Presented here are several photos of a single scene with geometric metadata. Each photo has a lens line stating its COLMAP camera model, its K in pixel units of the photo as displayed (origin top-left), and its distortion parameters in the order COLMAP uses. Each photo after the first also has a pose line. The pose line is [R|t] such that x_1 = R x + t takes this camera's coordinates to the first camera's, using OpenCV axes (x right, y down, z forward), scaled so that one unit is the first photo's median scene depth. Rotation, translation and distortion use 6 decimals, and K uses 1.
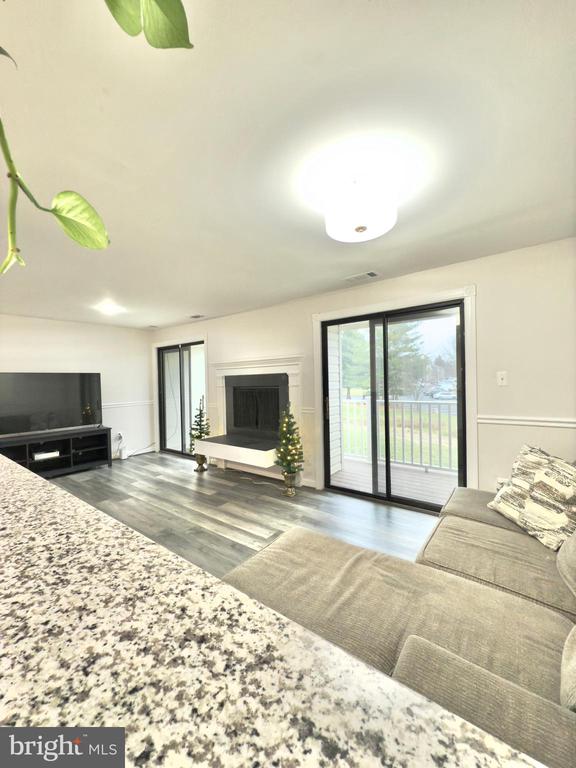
lens RADIAL K [[306.1, 0, 288.0], [0, 306.1, 384.0], [0, 0, 1]] dist [-0.000344, 0.000293]
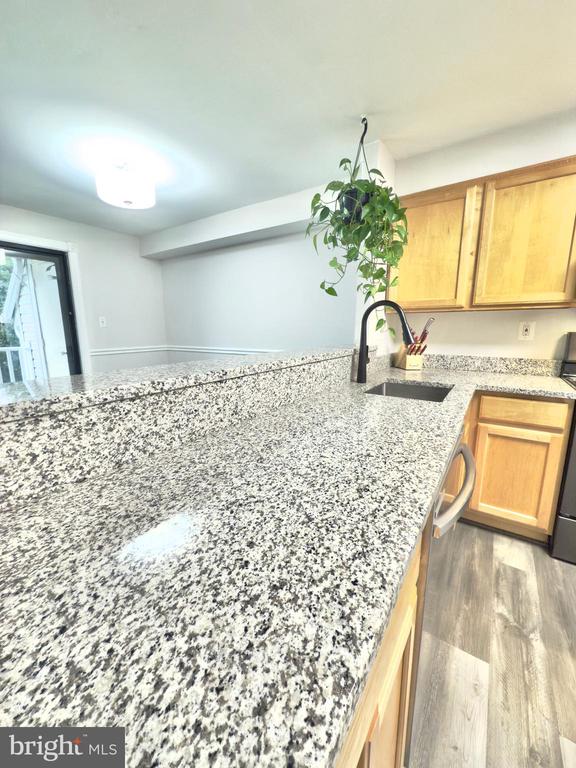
lens RADIAL K [[306.1, 0, 288.0], [0, 306.1, 384.0], [0, 0, 1]] dist [-0.000344, 0.000293]
pose [[-0.061210, -0.164854, 0.984417, -0.620465], [0.006635, 0.986177, 0.165562, 0.029499], [-0.998103, 0.016666, -0.059270, 0.195170]]
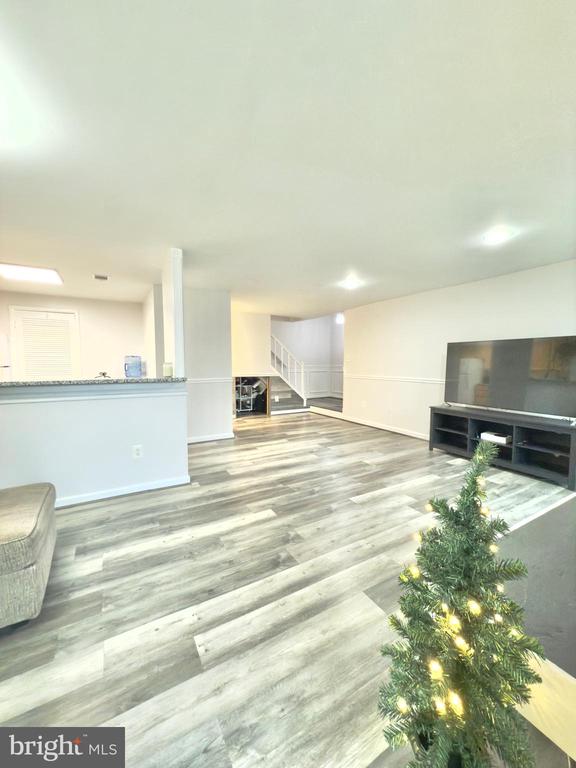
lens RADIAL K [[306.1, 0, 288.0], [0, 306.1, 384.0], [0, 0, 1]] dist [-0.000344, 0.000293]
pose [[-0.374376, 0.089709, -0.922927, 0.259785], [0.001665, 0.995373, 0.096075, 0.003153], [0.927275, 0.034432, -0.372793, 1.061121]]
